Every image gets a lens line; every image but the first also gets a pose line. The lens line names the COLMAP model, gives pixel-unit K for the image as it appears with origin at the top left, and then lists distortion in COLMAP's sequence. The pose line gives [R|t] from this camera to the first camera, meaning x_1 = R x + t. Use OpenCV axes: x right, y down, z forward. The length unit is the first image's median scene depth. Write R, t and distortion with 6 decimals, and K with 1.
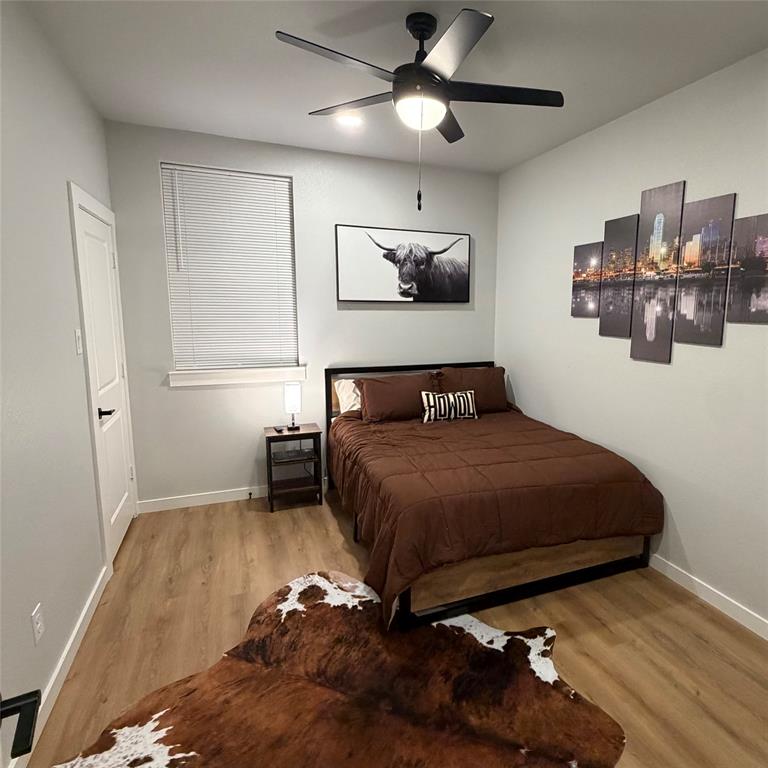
lens RADIAL K [[431.8, 0, 384.0], [0, 431.8, 384.0], [0, 0, 1]] dist [-0.000151, -0.000013]
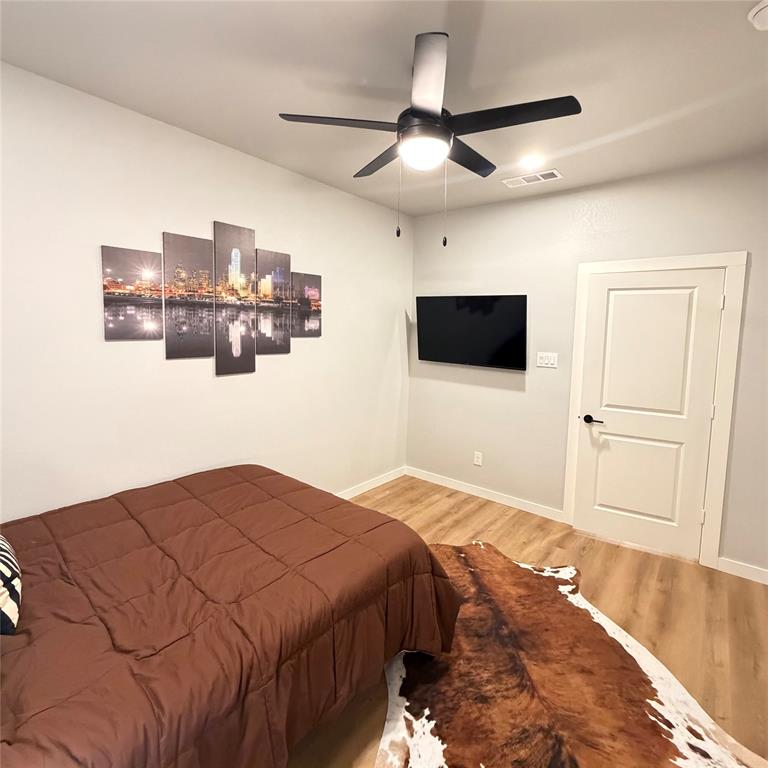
lens RADIAL K [[481.6, 0, 384.6], [0, 481.6, 372.9], [0, 0, 1]] dist [-0.004863, -0.003708]
pose [[-0.567641, -0.107593, 0.816215, -0.695584], [0.121412, 0.969643, 0.212254, -0.298635], [-0.814274, 0.219582, -0.537346, 1.459879]]
